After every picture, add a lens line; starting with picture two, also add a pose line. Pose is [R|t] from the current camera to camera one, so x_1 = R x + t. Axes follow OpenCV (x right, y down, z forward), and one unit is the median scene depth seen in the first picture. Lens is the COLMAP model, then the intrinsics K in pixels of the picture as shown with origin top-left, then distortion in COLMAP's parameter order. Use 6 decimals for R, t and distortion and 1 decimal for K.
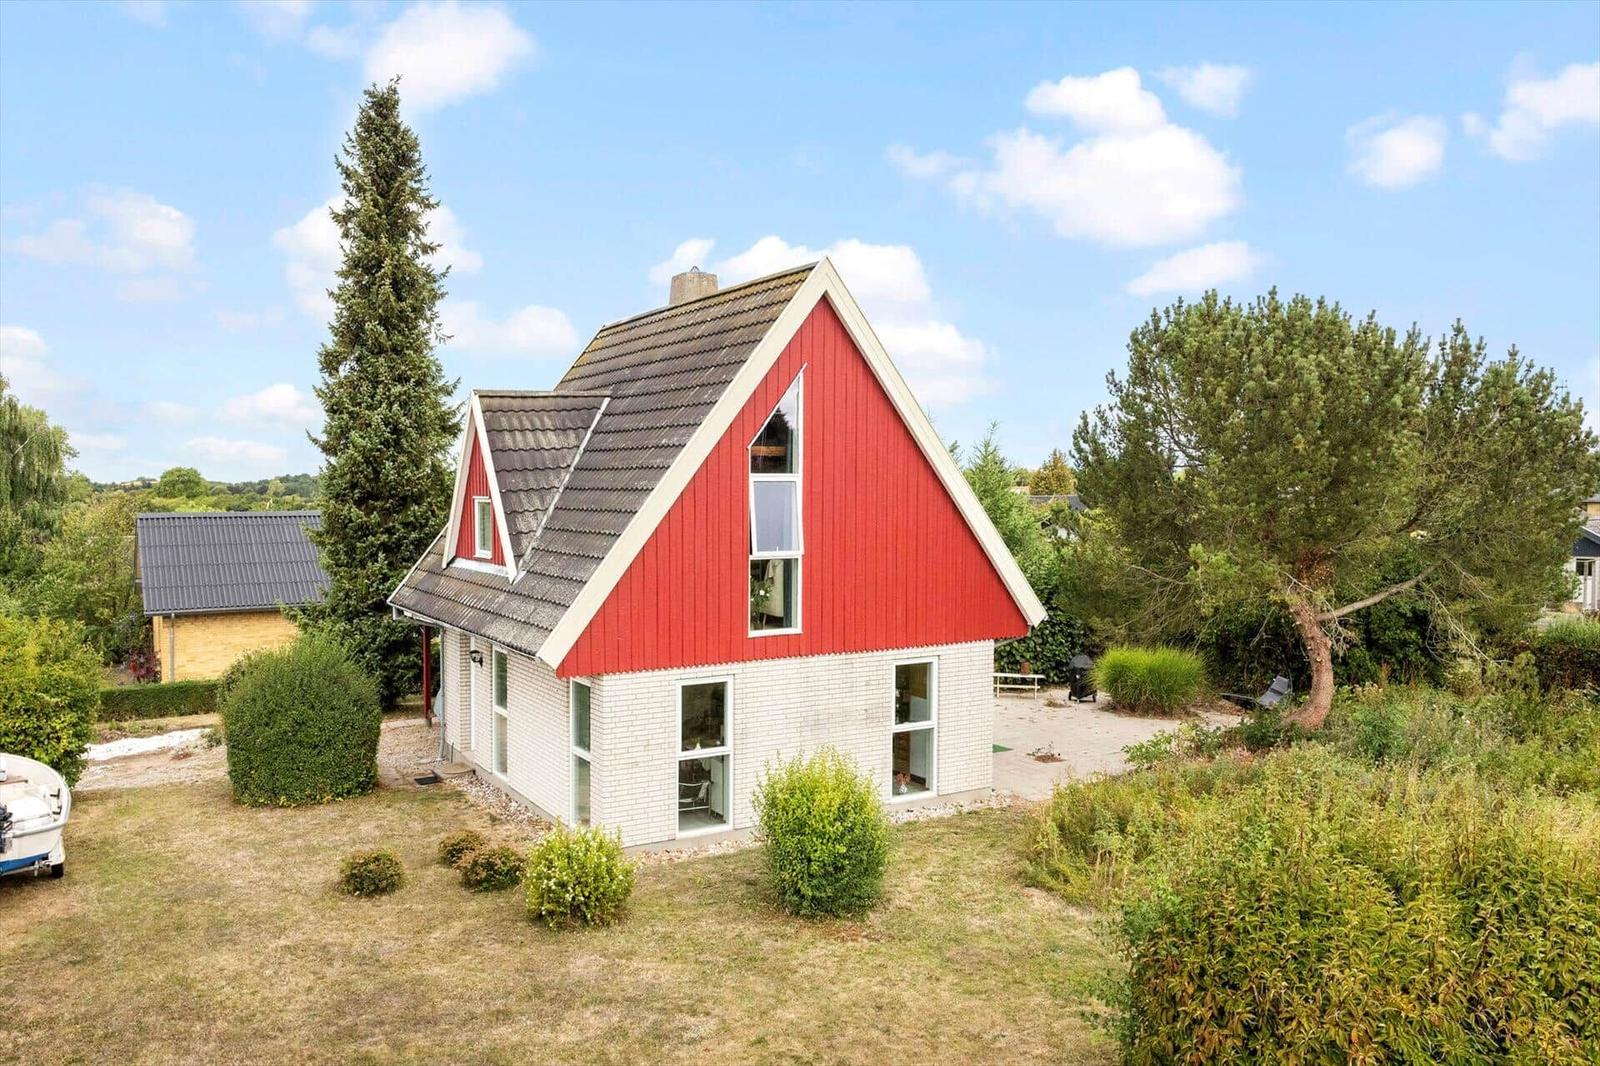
lens RADIAL K [[1241.4, 0, 800.0], [0, 1241.4, 533.0], [0, 0, 1]] dist [-0.012407, -0.009554]
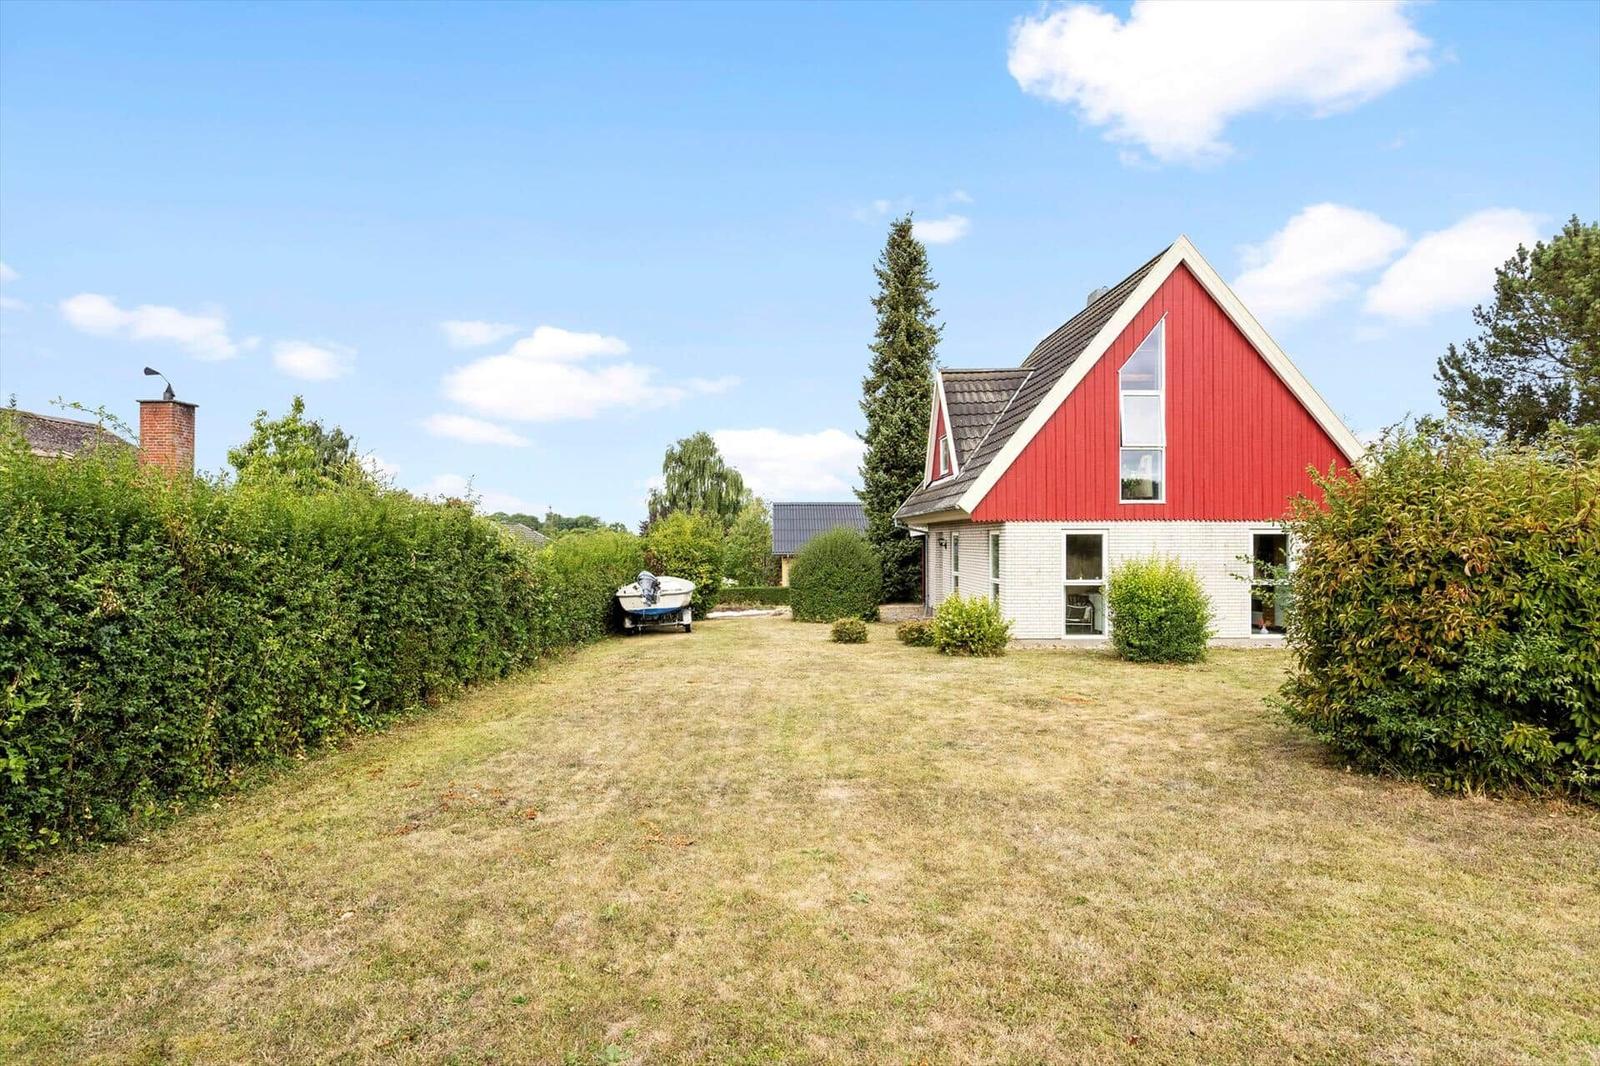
lens RADIAL K [[870.3, 0, 800.0], [0, 870.3, 533.0], [0, 0, 1]] dist [-0.006234, 0.000397]
pose [[0.869202, -0.041760, -0.492691, 0.093286], [0.006845, 0.997348, -0.072459, 0.139243], [0.494410, 0.059609, 0.867182, -0.002242]]
